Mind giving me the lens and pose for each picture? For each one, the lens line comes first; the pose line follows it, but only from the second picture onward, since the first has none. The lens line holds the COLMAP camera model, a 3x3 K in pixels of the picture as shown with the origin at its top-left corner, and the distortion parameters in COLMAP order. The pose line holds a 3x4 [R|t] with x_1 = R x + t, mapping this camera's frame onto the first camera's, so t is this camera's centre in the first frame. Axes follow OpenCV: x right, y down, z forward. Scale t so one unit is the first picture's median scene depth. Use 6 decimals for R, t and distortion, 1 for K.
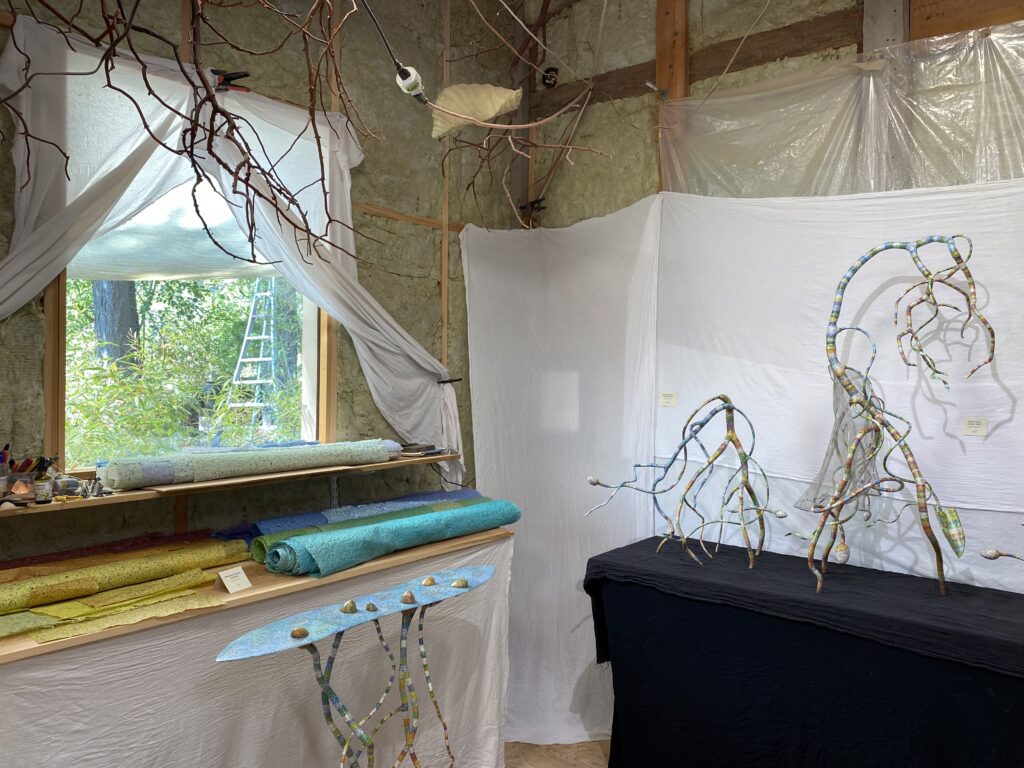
lens RADIAL K [[778.9, 0, 506.4], [0, 778.9, 380.8], [0, 0, 1]] dist [0.034374, -0.032246]
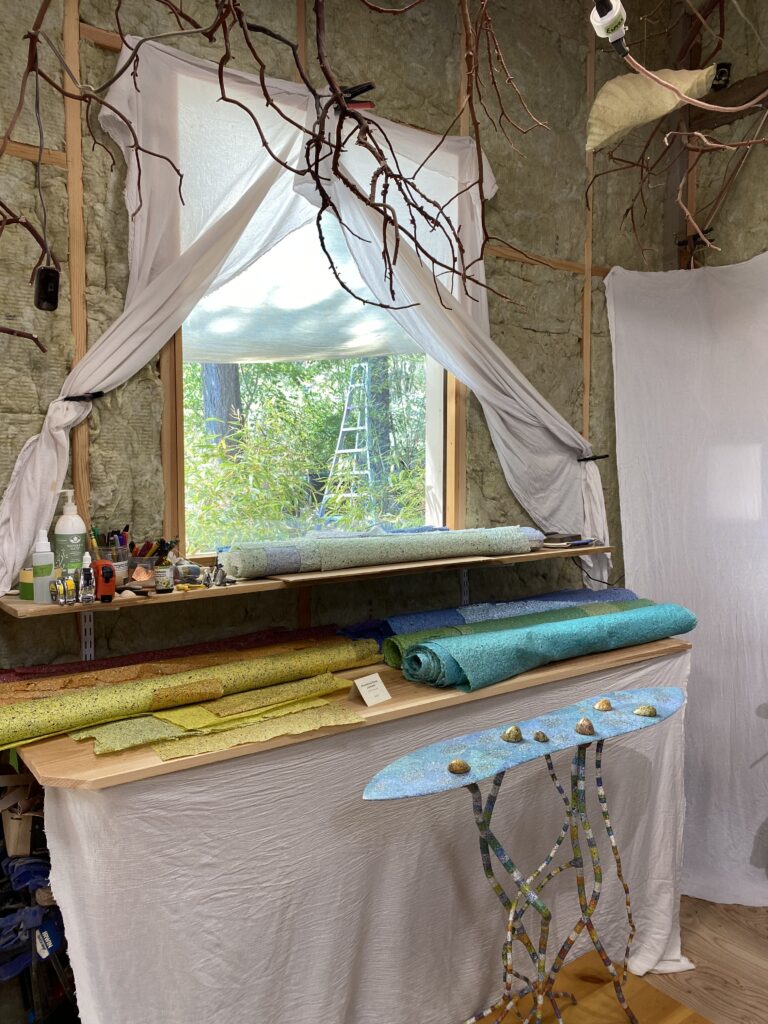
lens RADIAL K [[778.9, 0, 382.5], [0, 778.9, 505.5], [0, 0, 1]] dist [0.034374, -0.032246]
pose [[0.966551, -0.000187, -0.256474, -0.100849], [0.010275, 0.999225, 0.037996, 0.022255], [0.256268, -0.039360, 0.965804, 0.172763]]
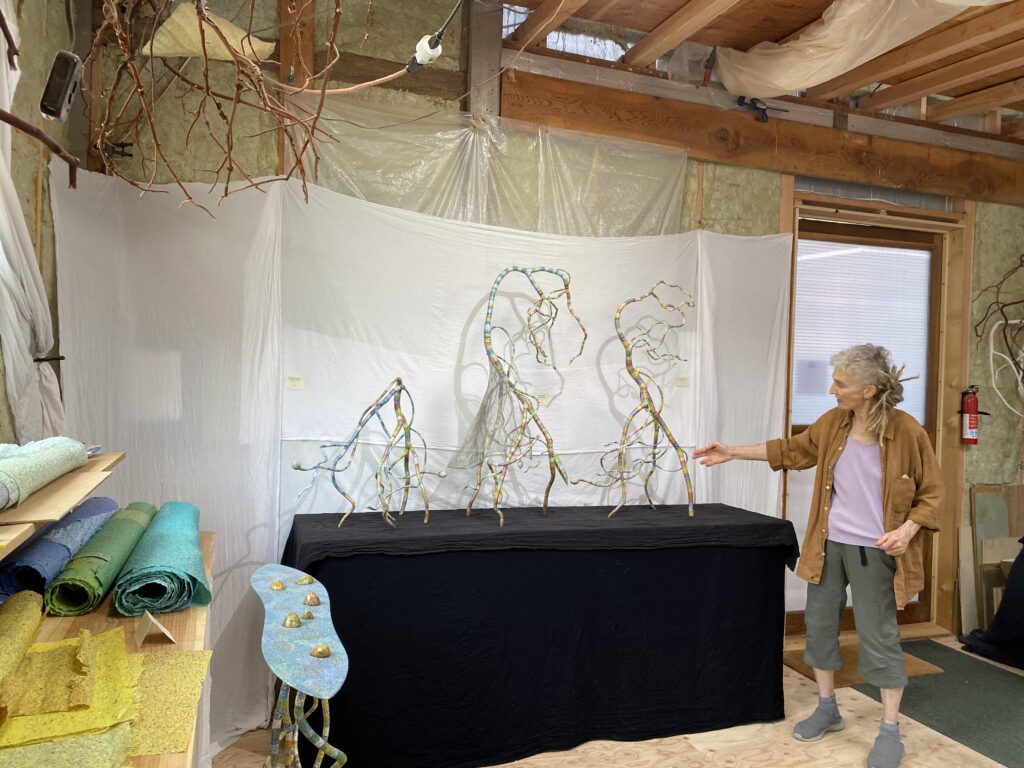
lens RADIAL K [[778.9, 0, 519.1], [0, 778.9, 391.1], [0, 0, 1]] dist [0.034374, -0.032246]
pose [[0.506398, -0.011771, 0.862220, -0.650833], [-0.011836, 0.999718, 0.020600, 0.013145], [-0.862219, -0.020637, 0.506115, 0.285398]]
